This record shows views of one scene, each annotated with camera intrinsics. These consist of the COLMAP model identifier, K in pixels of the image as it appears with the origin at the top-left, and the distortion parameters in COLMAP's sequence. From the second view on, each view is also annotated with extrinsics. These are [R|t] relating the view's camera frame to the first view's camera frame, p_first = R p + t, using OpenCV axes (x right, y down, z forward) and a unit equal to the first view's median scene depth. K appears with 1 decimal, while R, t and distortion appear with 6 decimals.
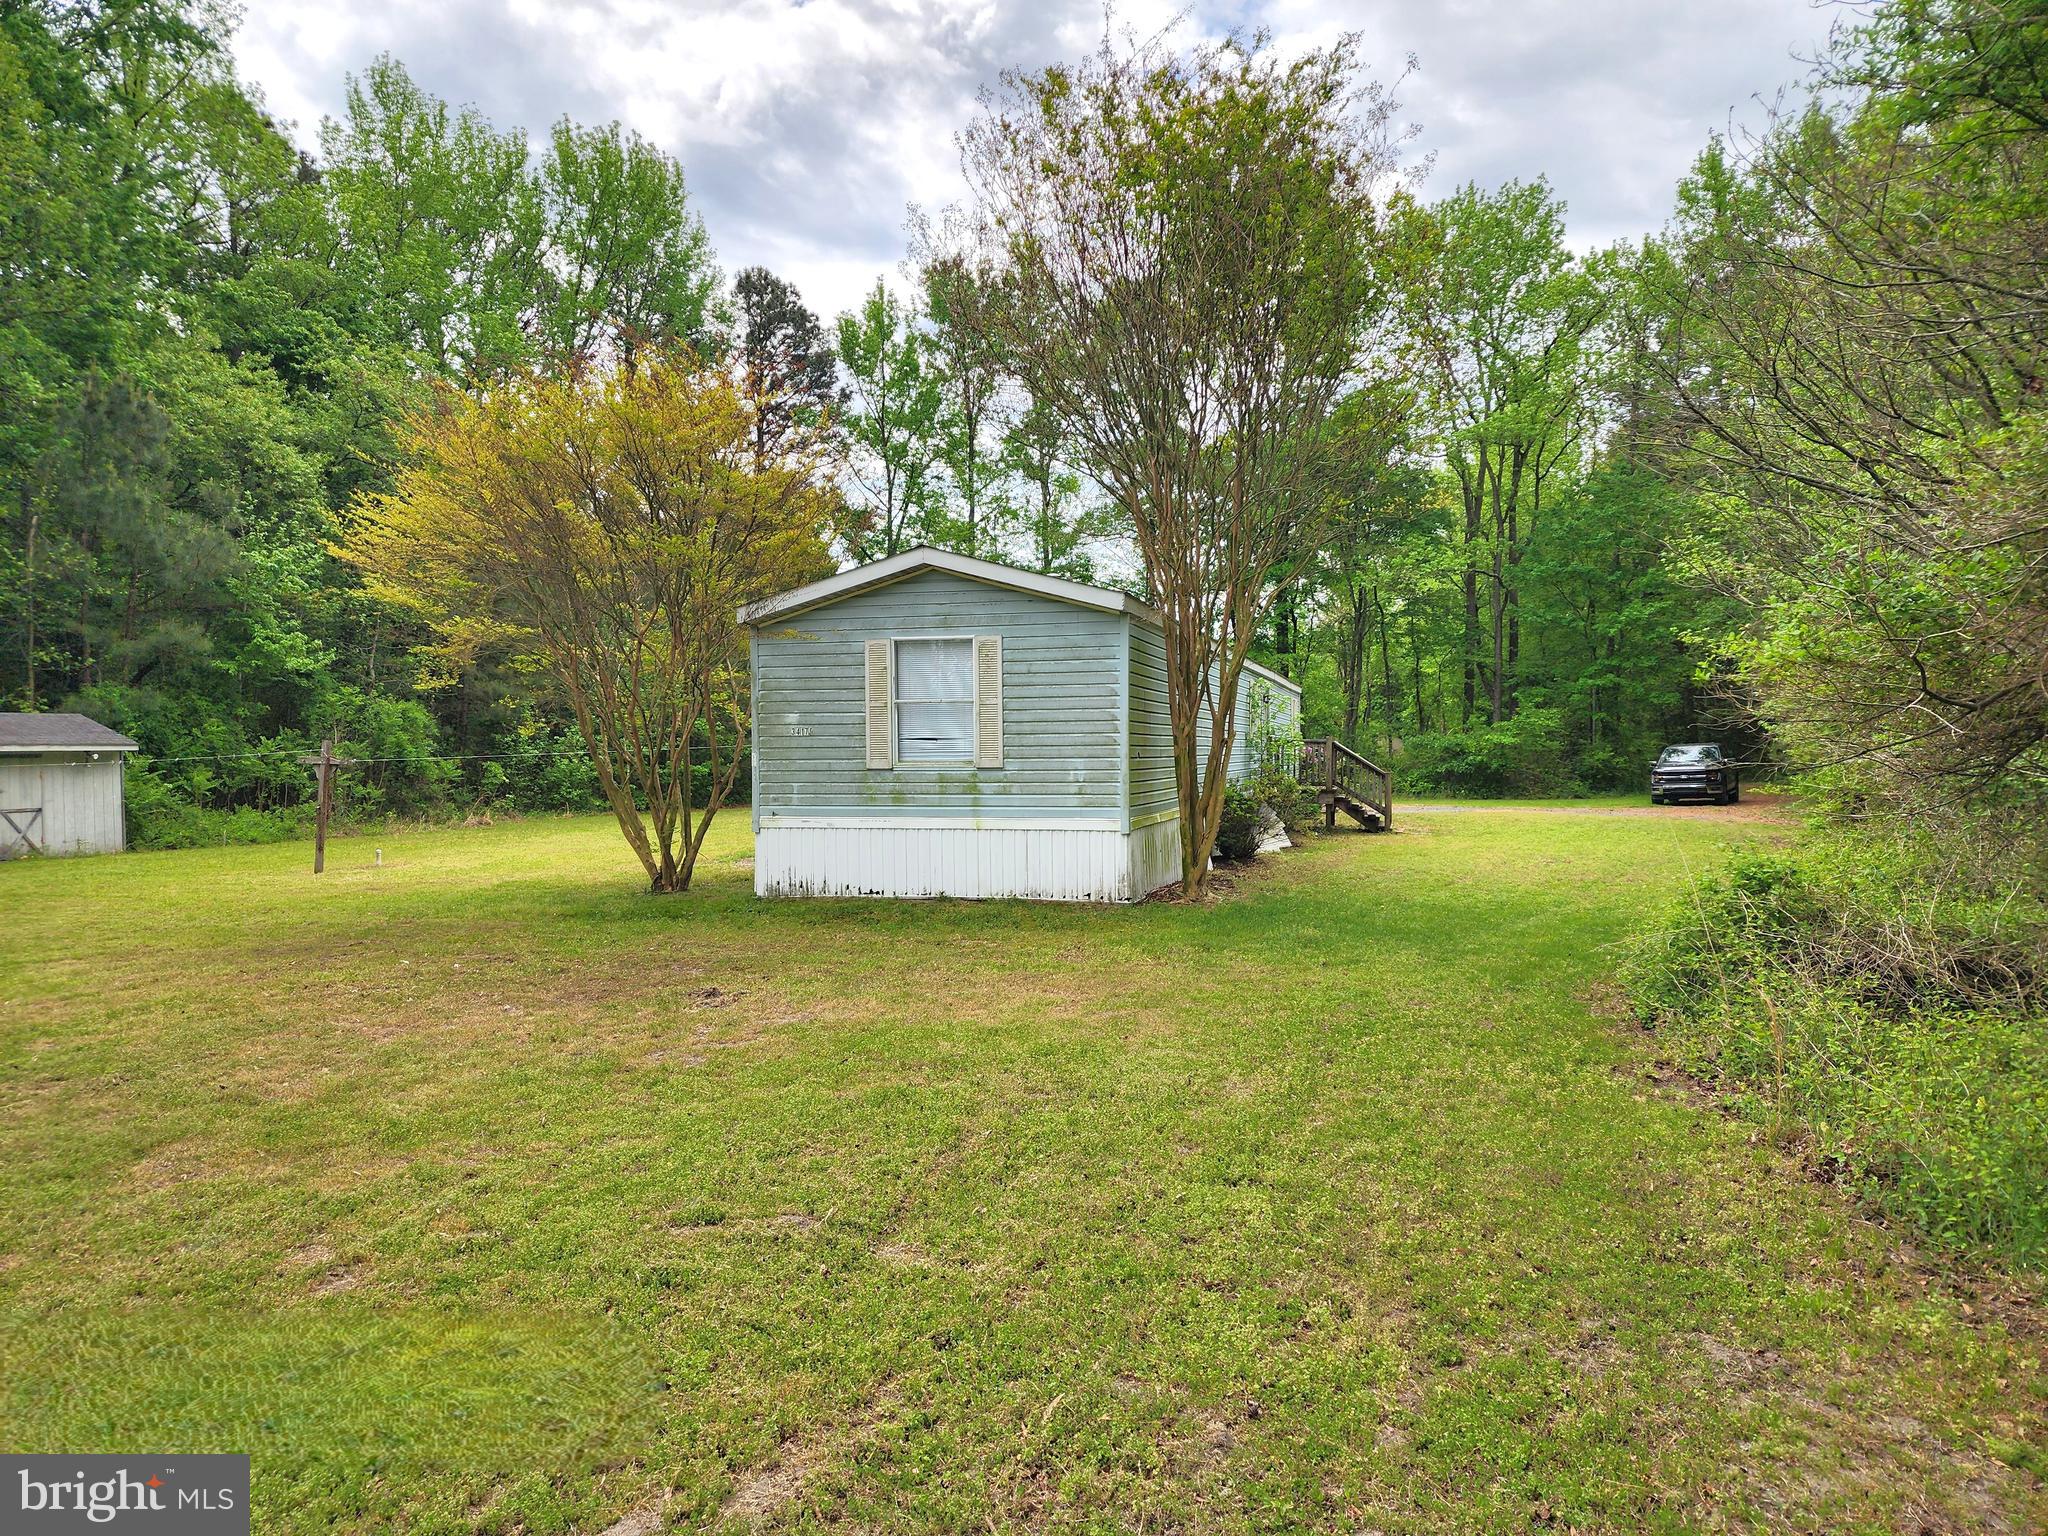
lens RADIAL K [[1369.1, 0, 1028.6], [0, 1369.1, 769.0], [0, 0, 1]] dist [0.022117, -0.006664]
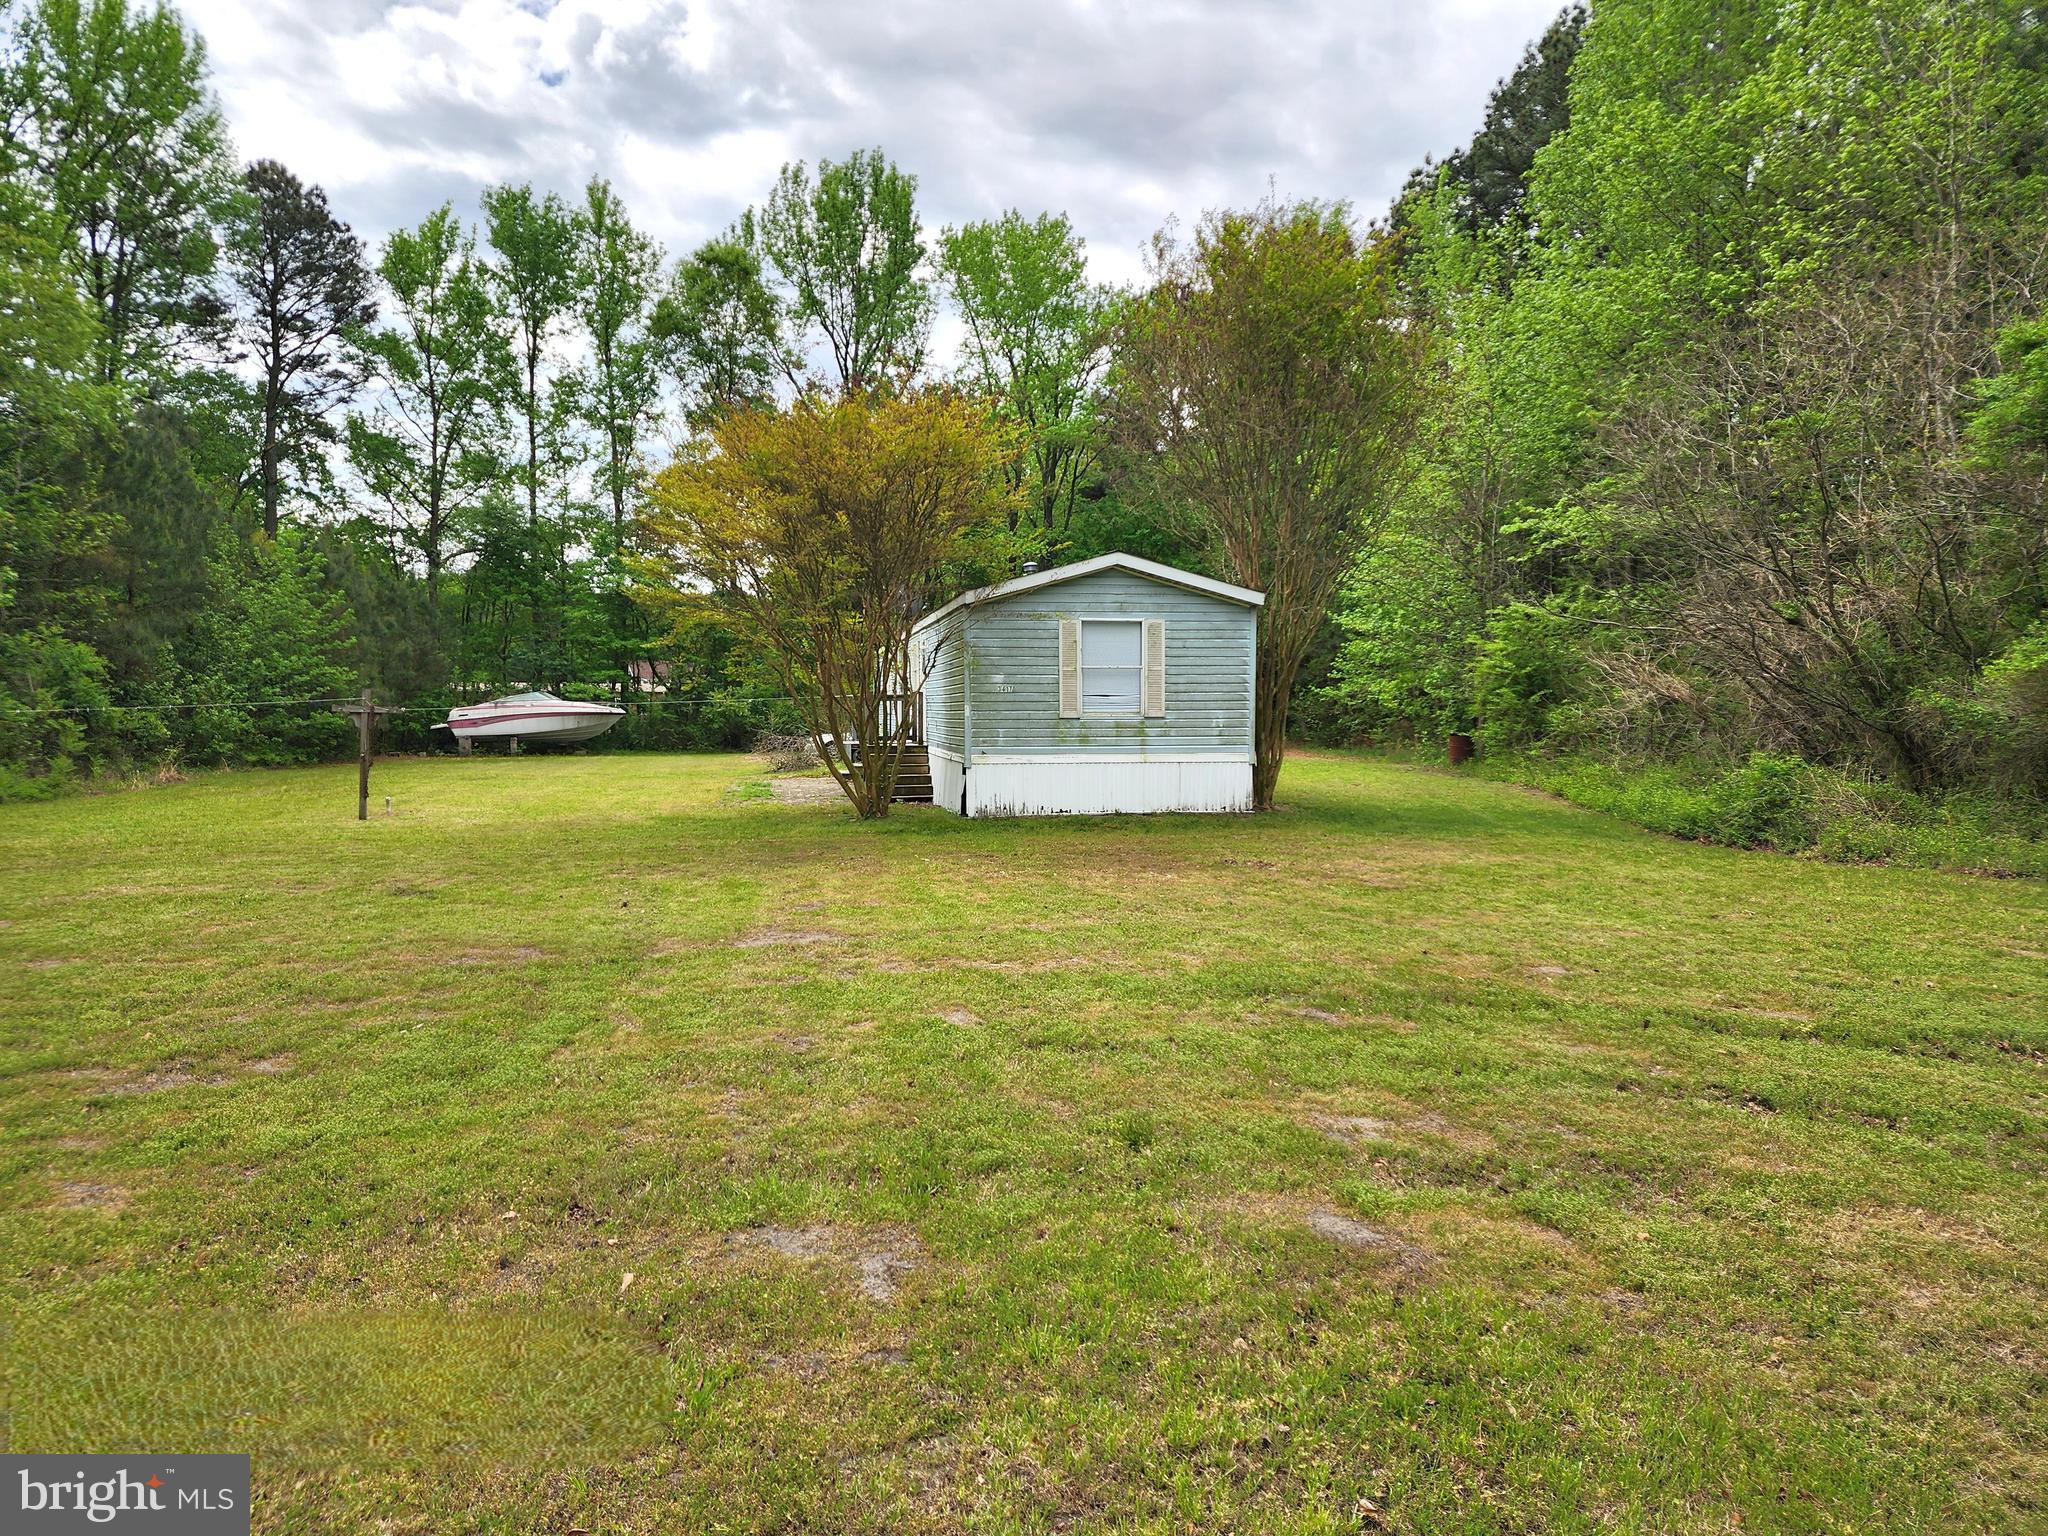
lens RADIAL K [[1369.1, 0, 1013.6], [0, 1369.1, 765.4], [0, 0, 1]] dist [0.022117, -0.006664]
pose [[0.900434, -0.013643, 0.434779, -0.730393], [-0.000746, 0.999458, 0.032908, 0.002532], [-0.434992, -0.029956, 0.899936, -0.162880]]
